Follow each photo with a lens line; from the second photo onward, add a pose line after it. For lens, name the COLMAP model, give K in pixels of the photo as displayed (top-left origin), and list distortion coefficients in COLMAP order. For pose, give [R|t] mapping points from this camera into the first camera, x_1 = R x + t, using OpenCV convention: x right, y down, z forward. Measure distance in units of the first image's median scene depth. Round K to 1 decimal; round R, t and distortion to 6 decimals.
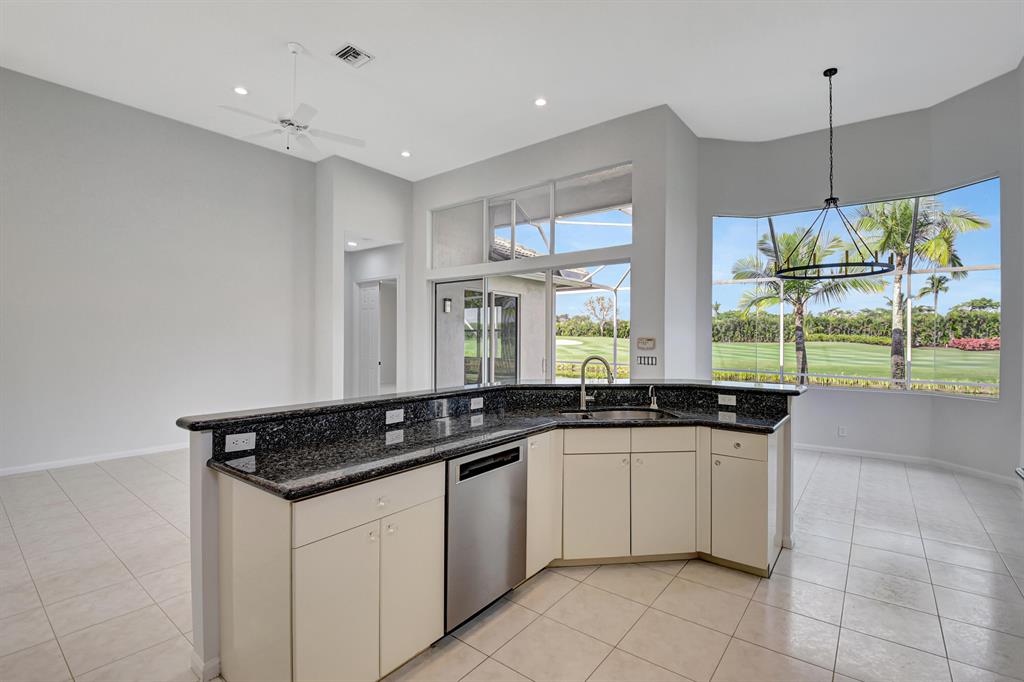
lens RADIAL K [[459.5, 0, 510.5], [0, 459.5, 336.1], [0, 0, 1]] dist [-0.015737, -0.008072]
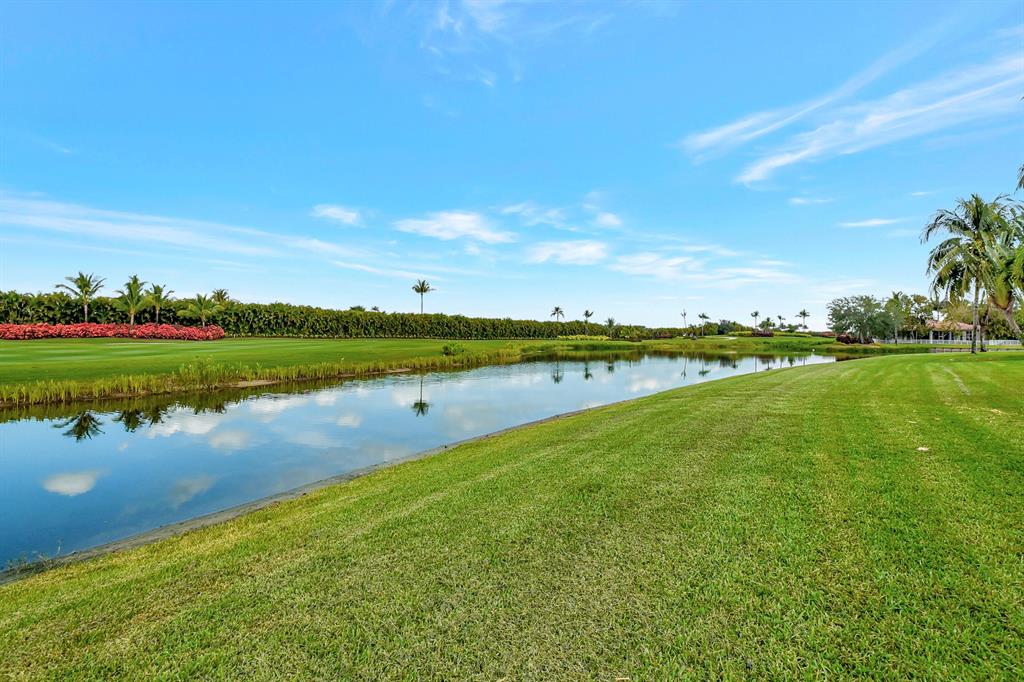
lens RADIAL K [[459.5, 0, 506.4], [0, 459.5, 330.6], [0, 0, 1]] dist [-0.015737, -0.008072]
pose [[-0.150130, -0.001429, 0.988665, 0.661247], [-0.004921, 0.999988, 0.000698, 0.063563], [-0.988654, -0.004760, -0.150135, 1.409028]]
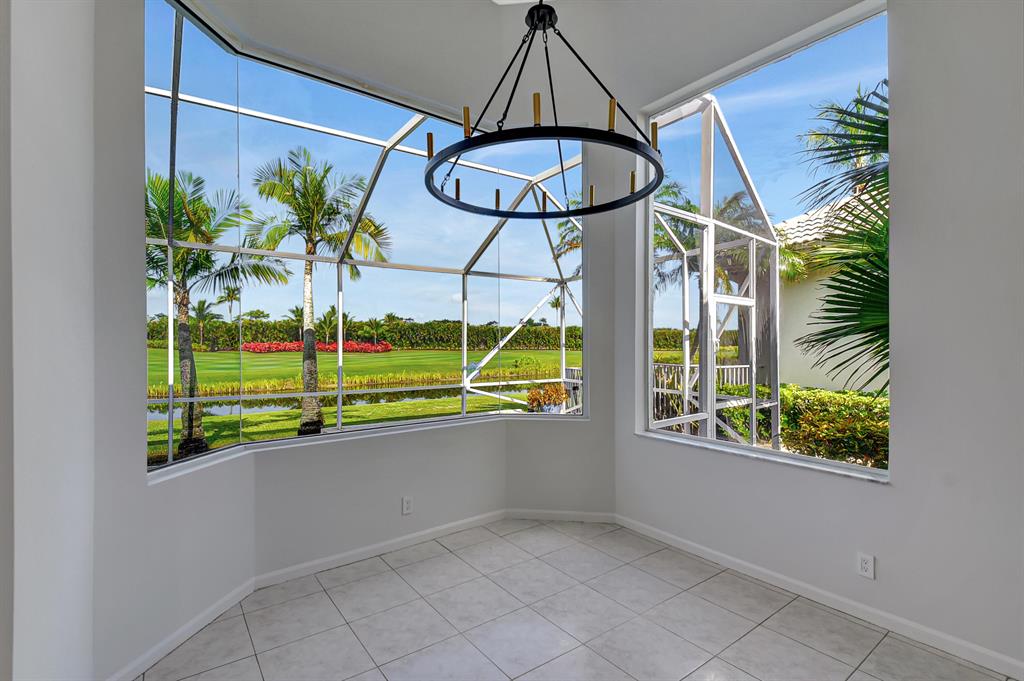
lens RADIAL K [[459.5, 0, 511.3], [0, 459.5, 339.4], [0, 0, 1]] dist [-0.015737, -0.008072]
pose [[0.237165, -0.002273, 0.971467, 0.121555], [0.007169, 0.999974, 0.000589, 0.002003], [-0.971443, 0.006825, 0.237175, 0.404718]]
